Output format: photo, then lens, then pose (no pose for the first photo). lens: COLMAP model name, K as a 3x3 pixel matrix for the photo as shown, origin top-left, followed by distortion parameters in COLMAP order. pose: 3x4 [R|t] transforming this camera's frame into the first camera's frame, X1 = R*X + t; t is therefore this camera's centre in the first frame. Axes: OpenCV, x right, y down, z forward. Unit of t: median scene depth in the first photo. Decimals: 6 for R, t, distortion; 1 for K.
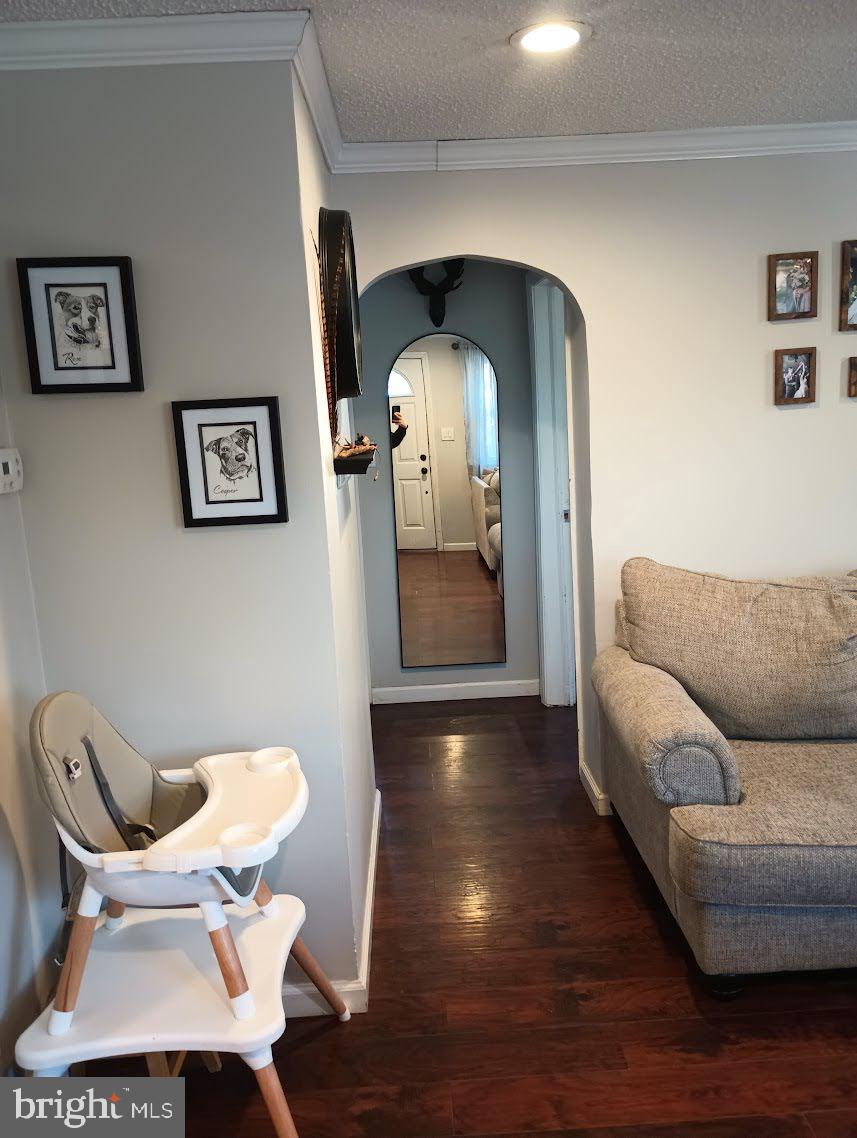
lens RADIAL K [[935.2, 0, 433.4], [0, 935.2, 570.0], [0, 0, 1]] dist [0.077862, -0.081322]
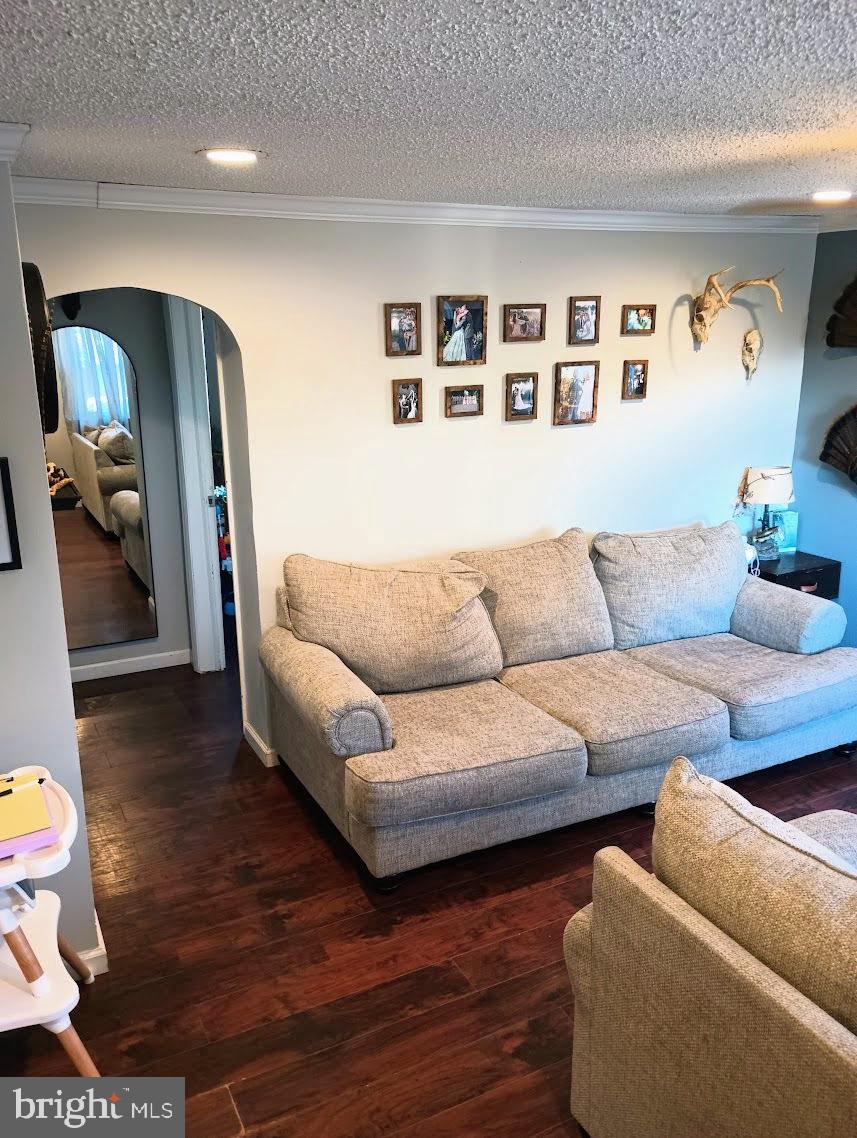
lens RADIAL K [[935.2, 0, 433.4], [0, 935.2, 570.0], [0, 0, 1]] dist [0.077862, -0.081322]
pose [[0.904547, -0.067186, 0.421048, -0.152389], [0.034206, 0.995759, 0.085407, -0.105094], [-0.425000, -0.062852, 0.903008, -0.184777]]
